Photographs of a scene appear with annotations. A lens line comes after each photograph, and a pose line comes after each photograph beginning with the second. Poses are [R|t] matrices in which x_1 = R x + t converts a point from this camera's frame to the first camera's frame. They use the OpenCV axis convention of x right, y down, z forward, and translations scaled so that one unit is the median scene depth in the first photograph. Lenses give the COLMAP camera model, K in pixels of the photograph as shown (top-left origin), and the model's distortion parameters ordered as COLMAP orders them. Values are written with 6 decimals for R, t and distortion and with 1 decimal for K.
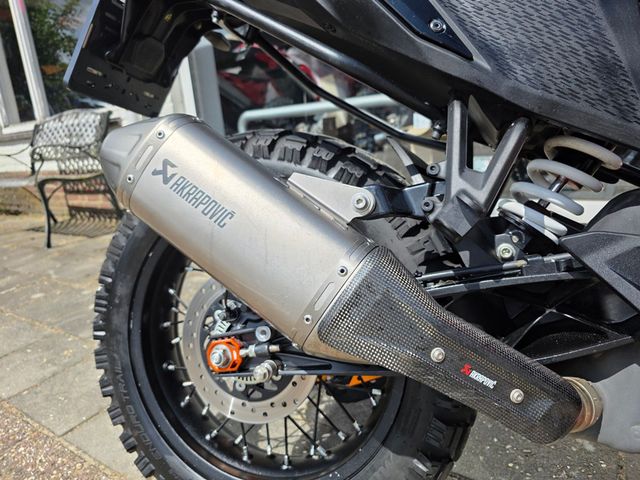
lens RADIAL K [[442.8, 0, 320.0], [0, 442.8, 240.0], [0, 0, 1]] dist [0.004585, -0.000927]
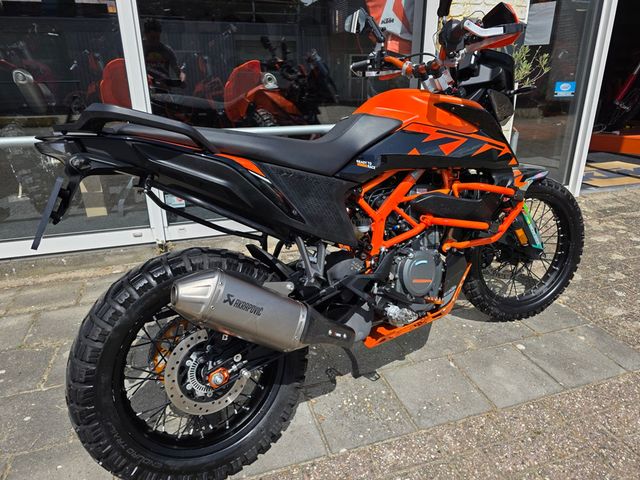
lens RADIAL K [[442.8, 0, 320.0], [0, 442.8, 240.0], [0, 0, 1]] dist [0.004585, -0.000927]
pose [[0.602357, -0.202676, 0.772067, -1.648812], [0.156060, 0.978464, 0.135102, -0.644391], [-0.782822, 0.039109, 0.621015, -0.696266]]
